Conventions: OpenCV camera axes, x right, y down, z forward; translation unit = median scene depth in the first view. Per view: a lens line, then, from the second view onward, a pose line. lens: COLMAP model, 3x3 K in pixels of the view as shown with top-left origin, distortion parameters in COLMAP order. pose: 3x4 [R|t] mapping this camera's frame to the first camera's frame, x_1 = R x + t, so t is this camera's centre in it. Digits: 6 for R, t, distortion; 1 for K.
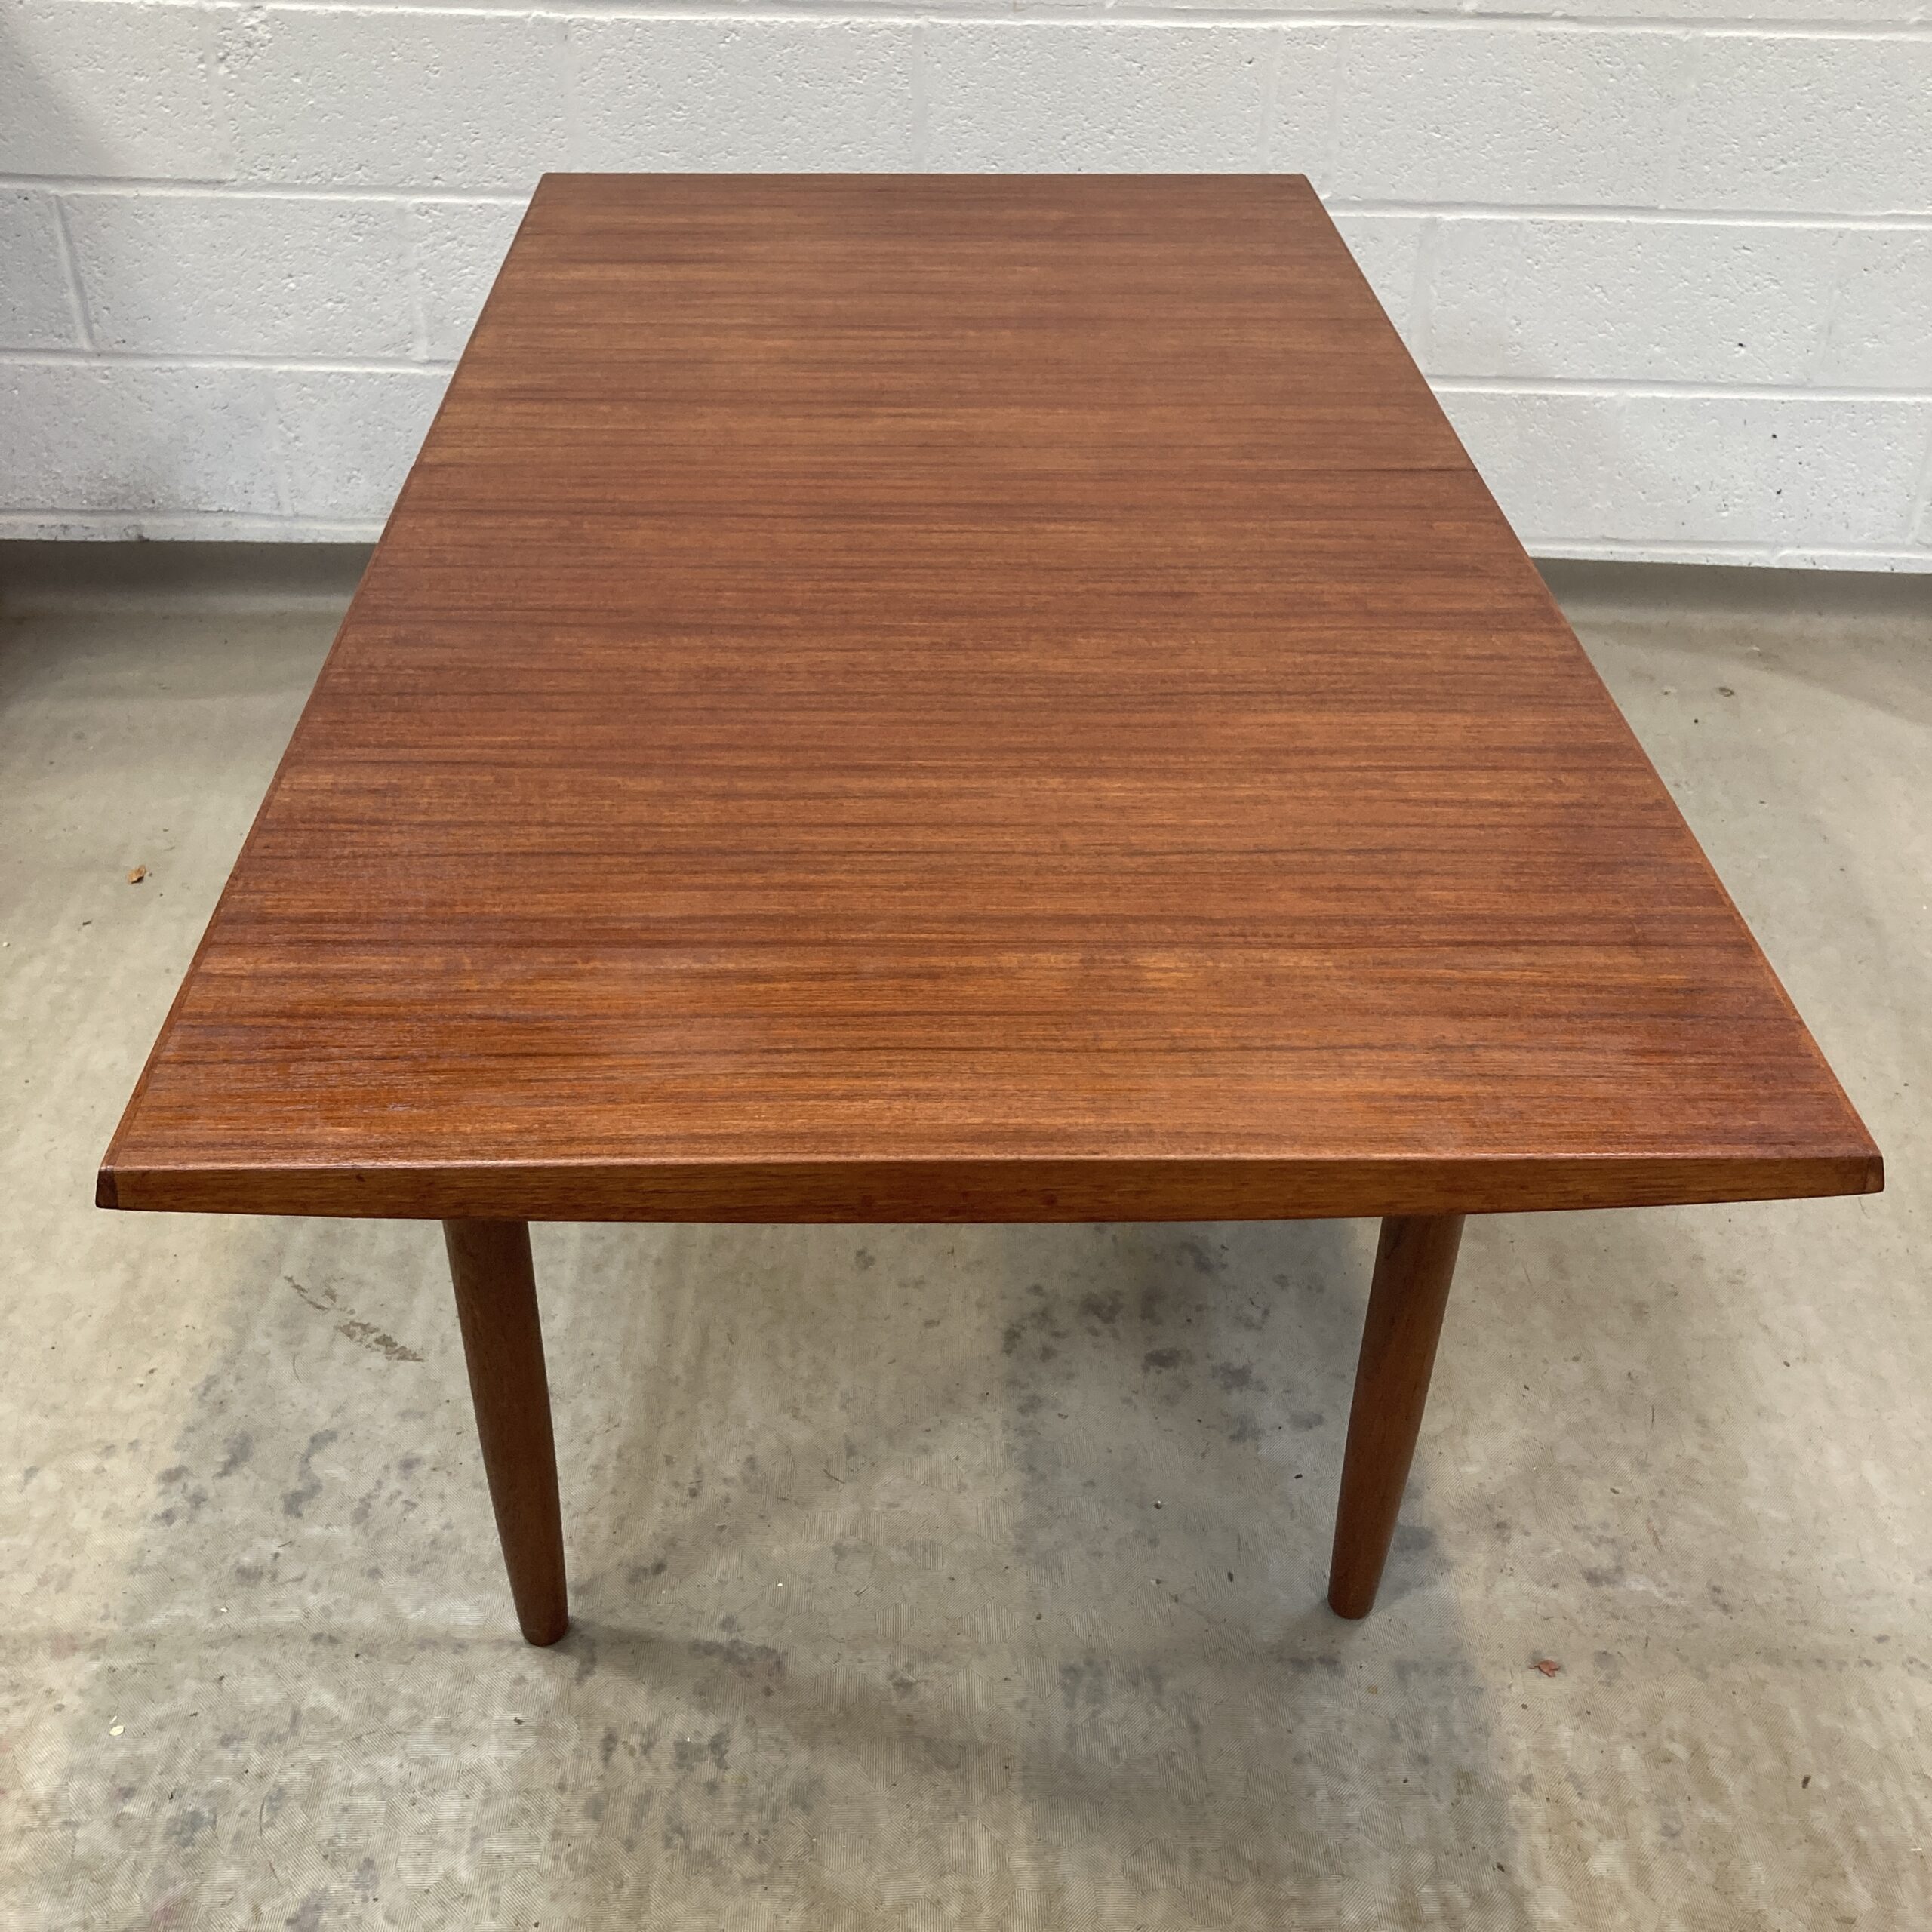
lens RADIAL K [[2120.4, 0, 973.2], [0, 2120.4, 963.8], [0, 0, 1]] dist [0.010595, 0.000000]
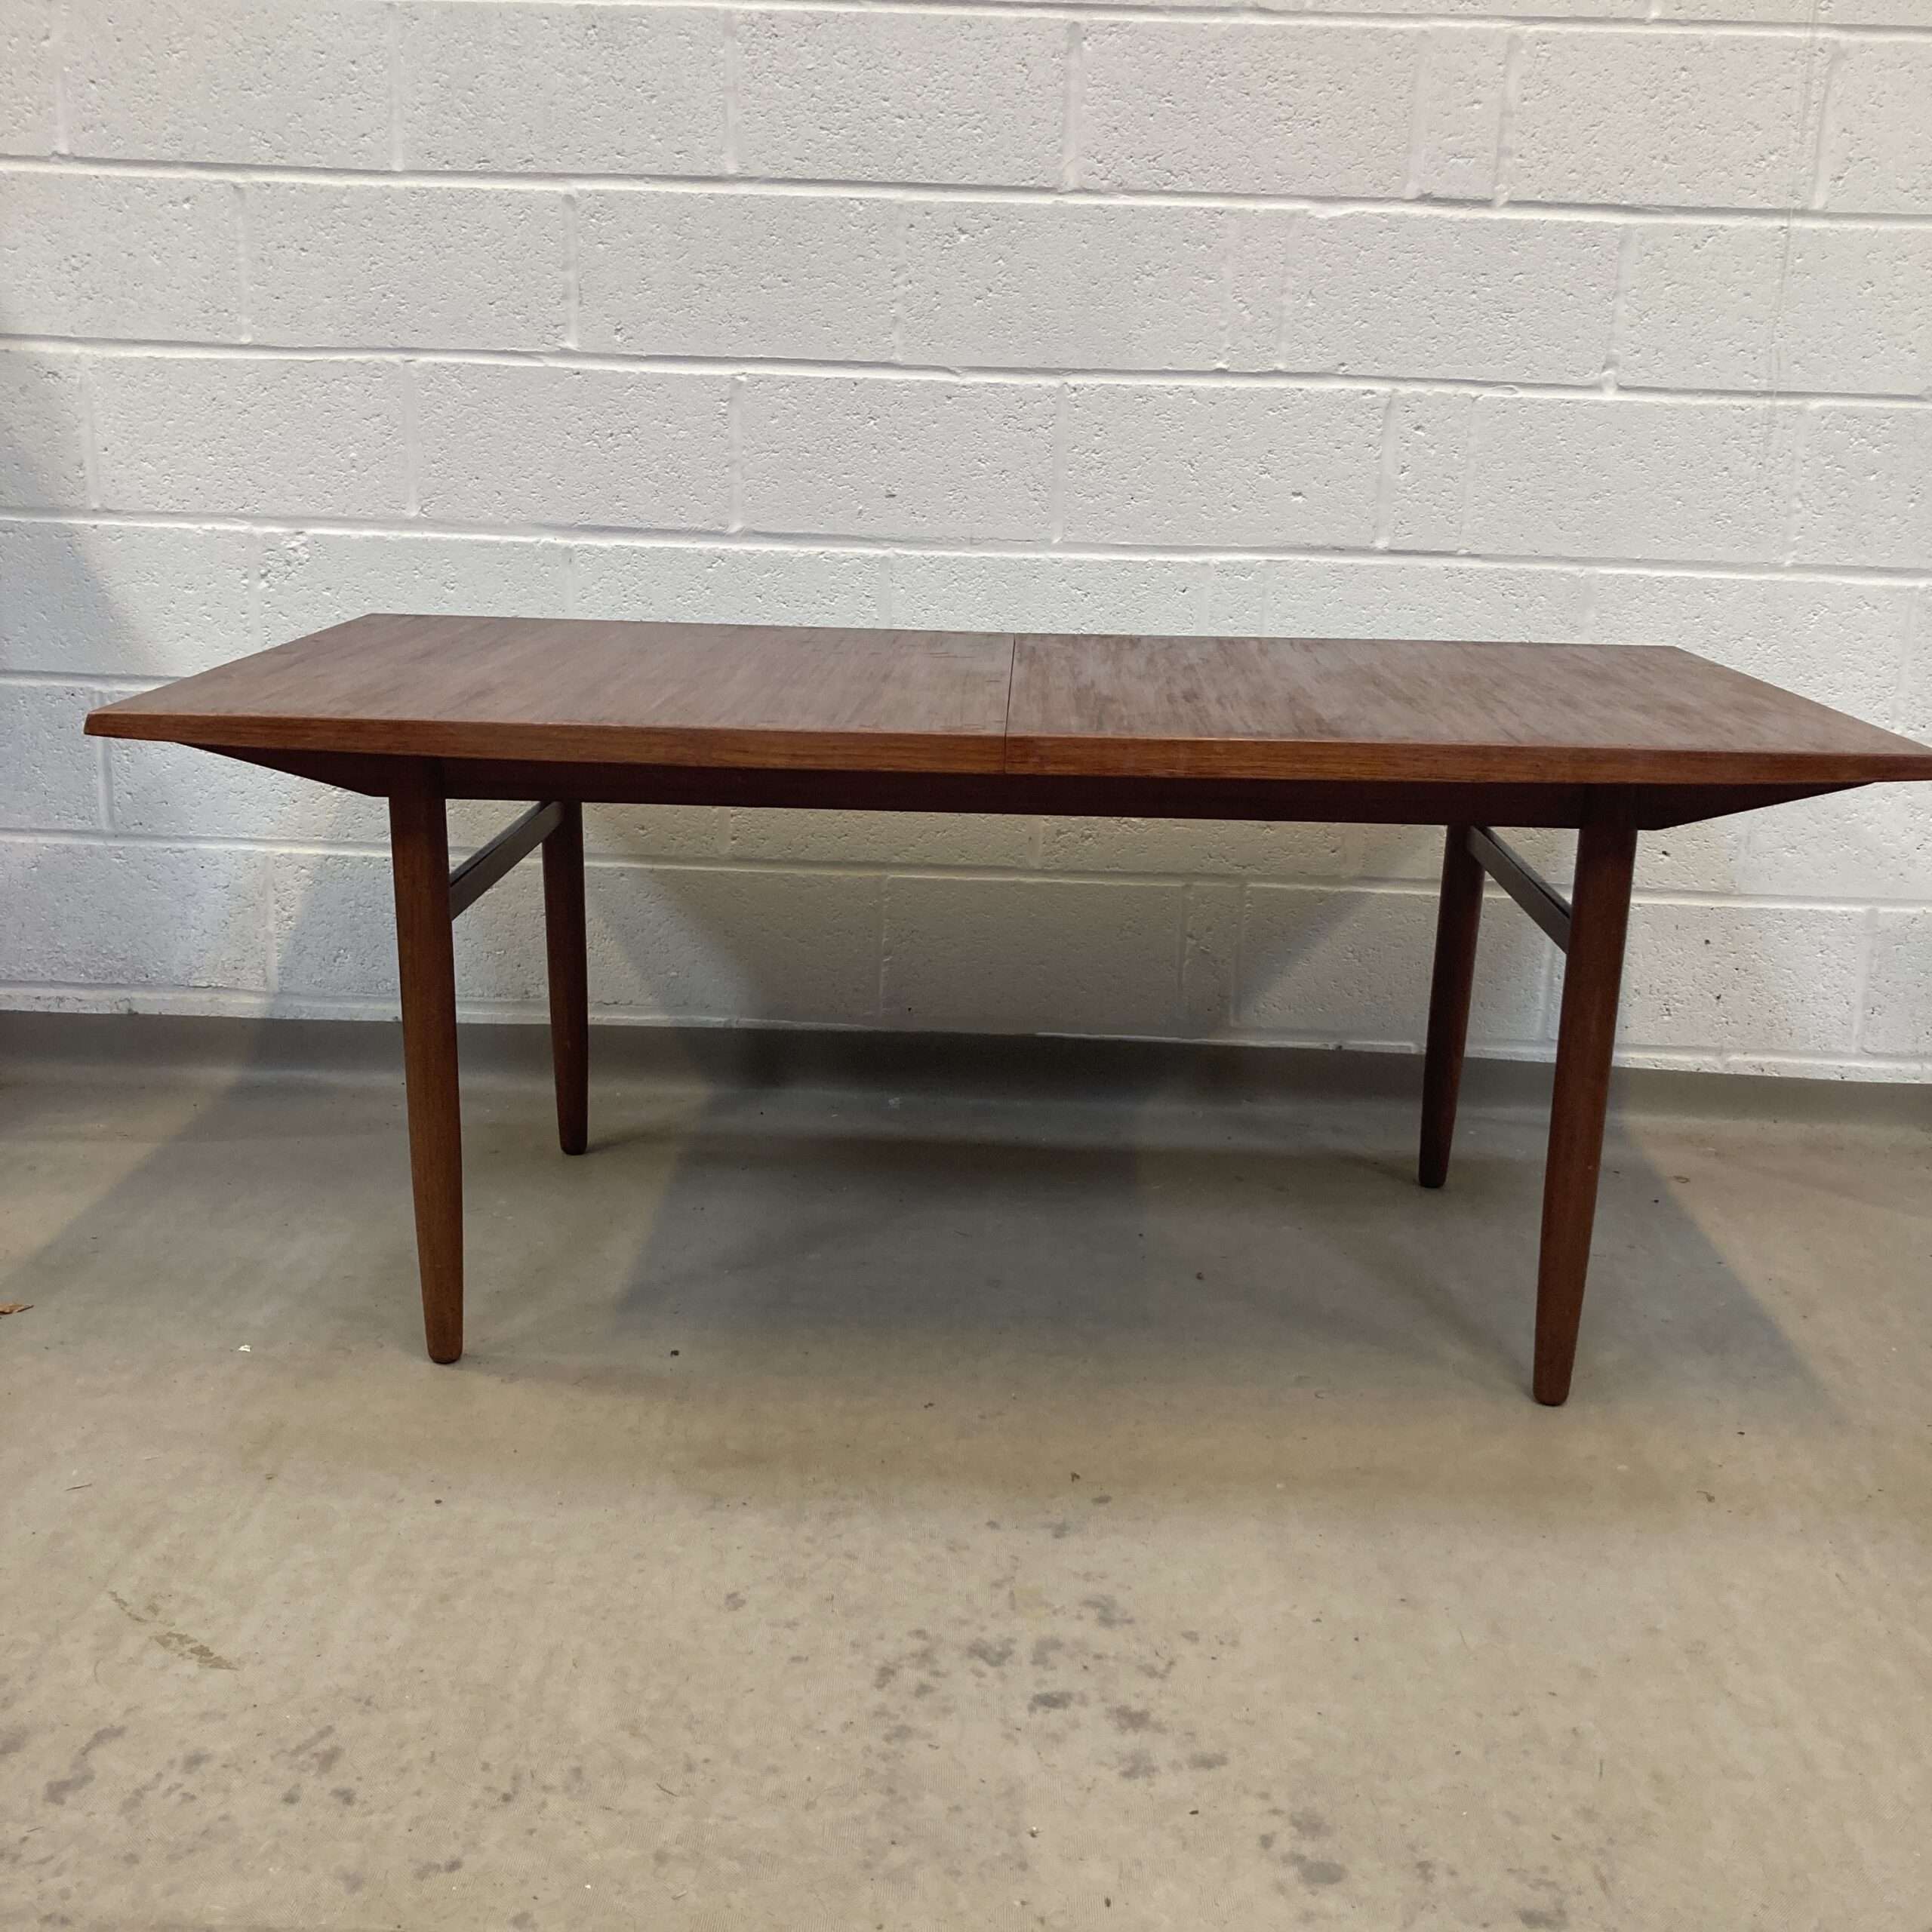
lens RADIAL K [[2120.4, 0, 952.0], [0, 2120.4, 989.7], [0, 0, 1]] dist [0.010595, 0.000000]
pose [[0.999224, 0.019220, -0.034387, 0.051984], [-0.029895, 0.938439, -0.344150, 0.154525], [0.025656, 0.344911, 0.938285, 0.036129]]
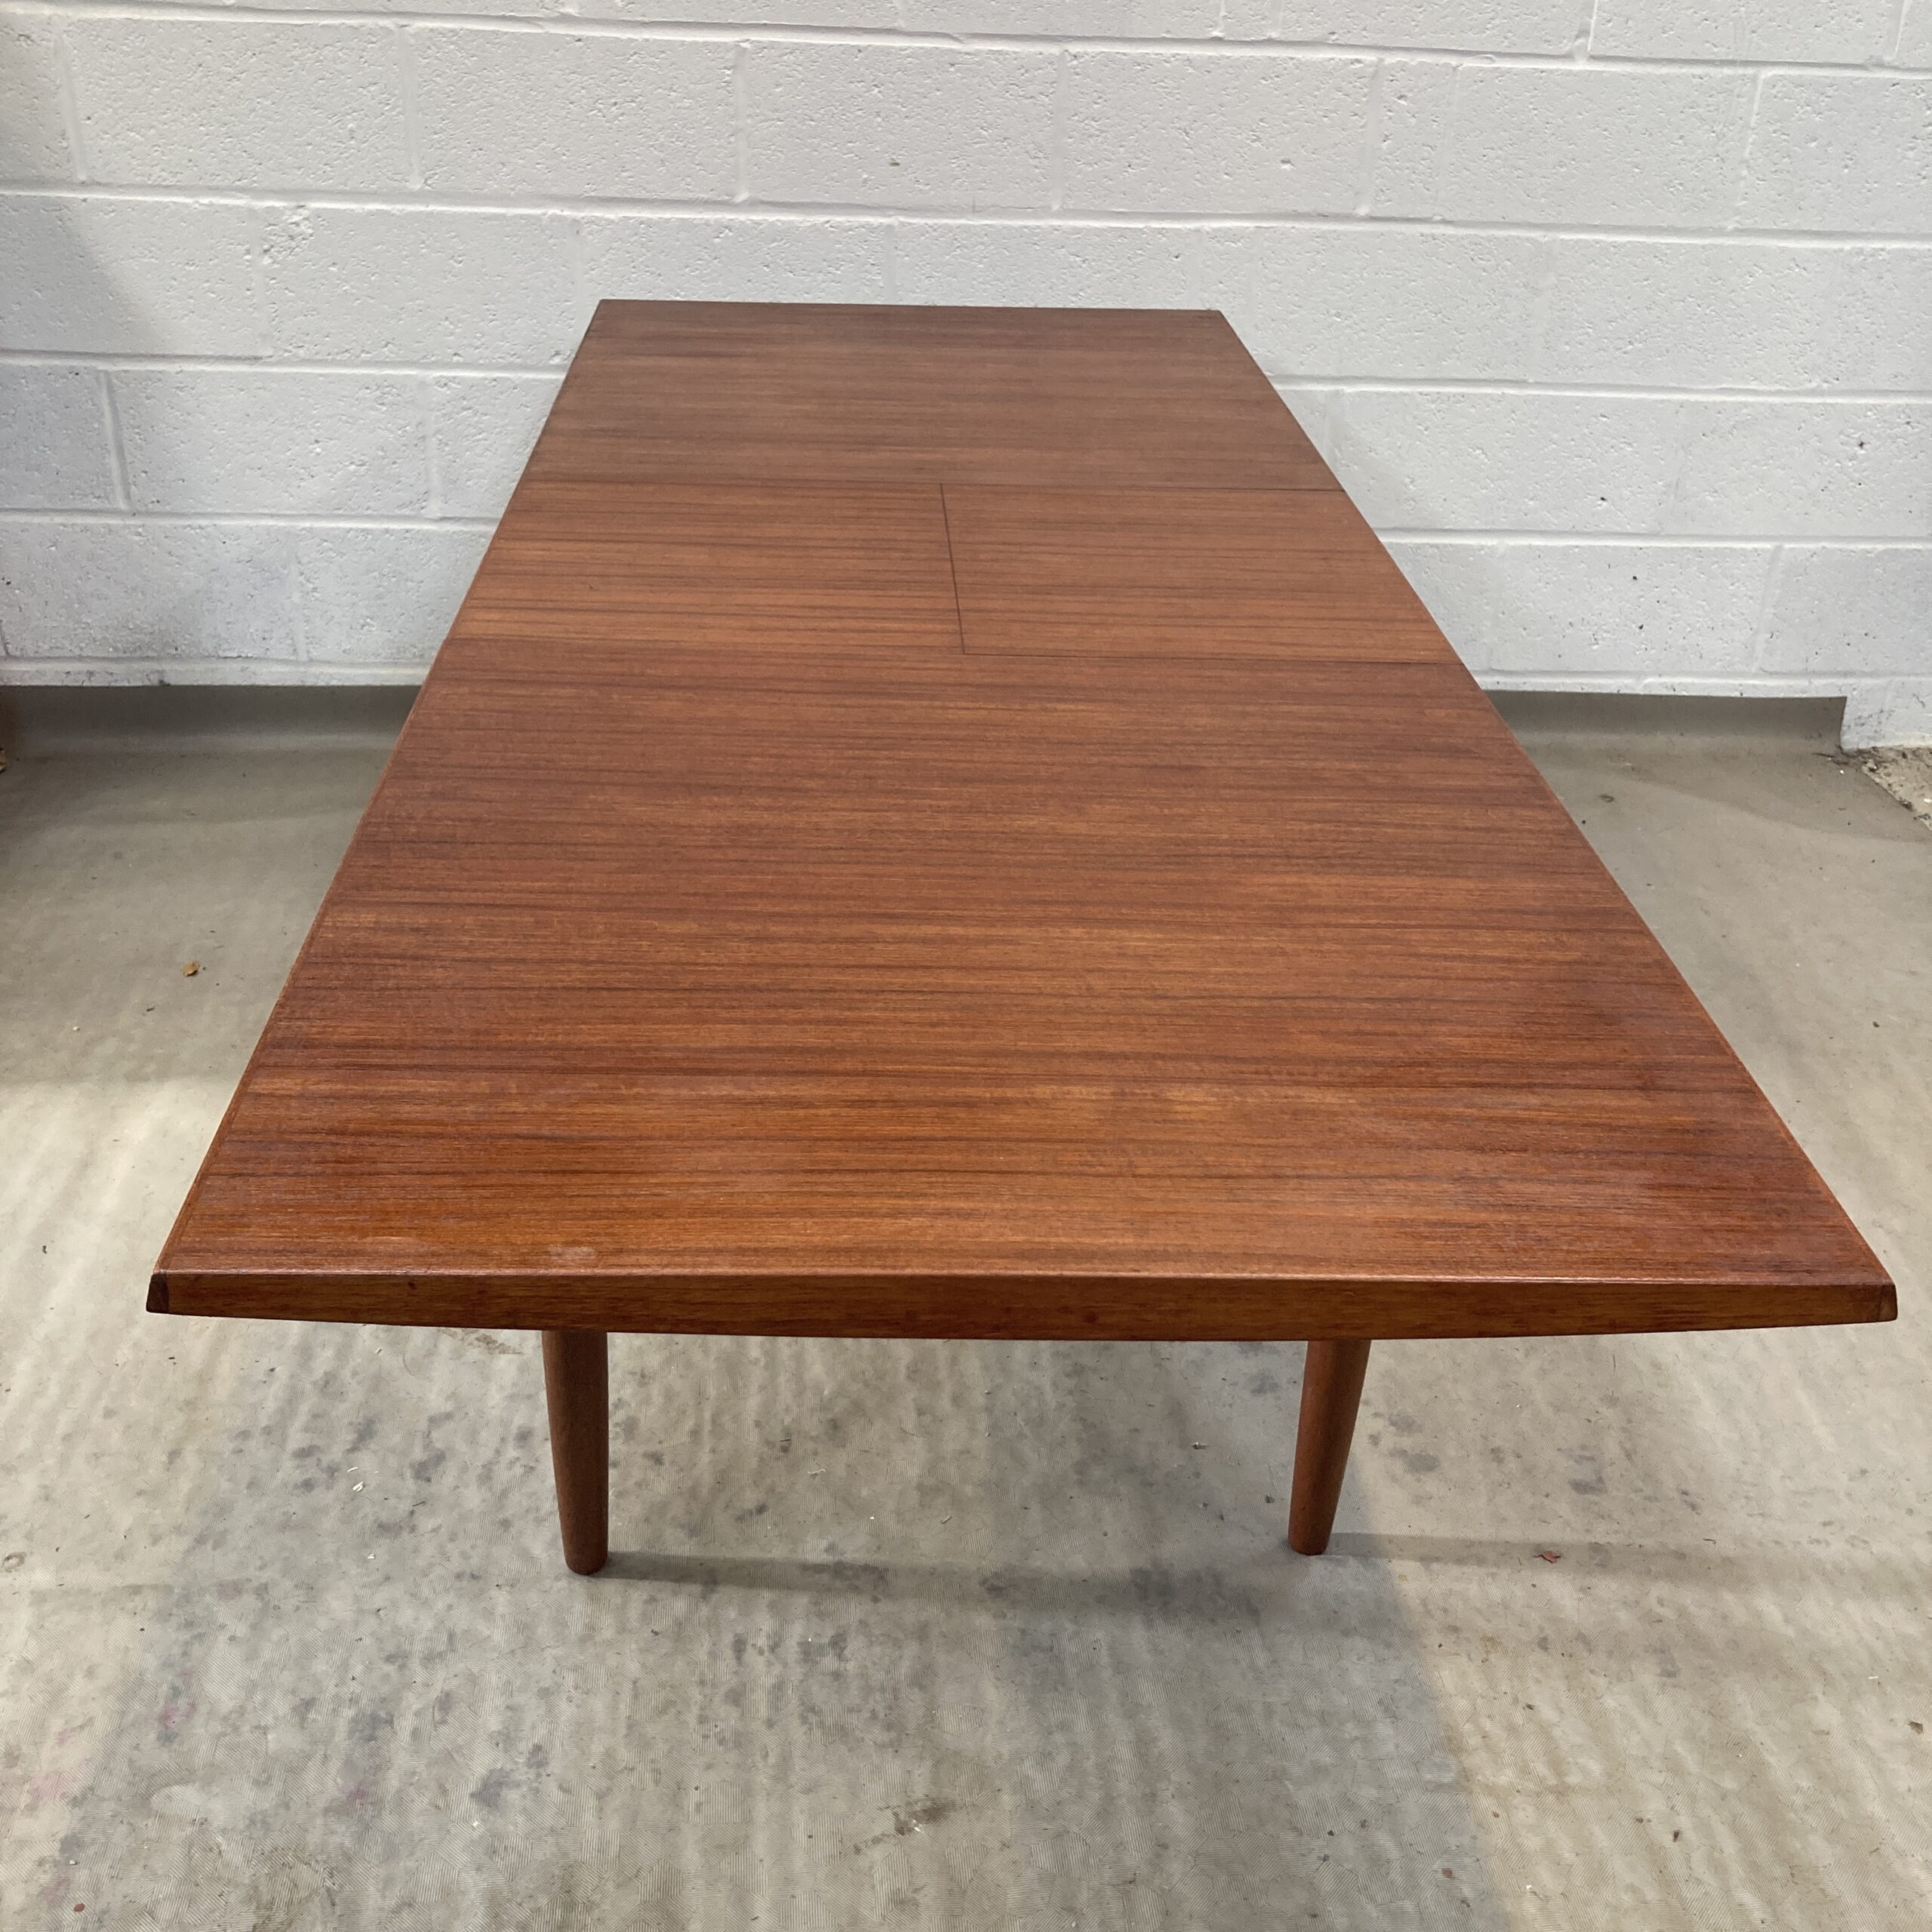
lens RADIAL K [[2120.4, 0, 983.2], [0, 2120.4, 960.7], [0, 0, 1]] dist [0.010595, 0.000000]
pose [[0.996819, -0.020603, 0.076994, -0.071922], [0.029004, 0.993548, -0.109640, 0.079407], [-0.074239, 0.111524, 0.990985, -0.093172]]
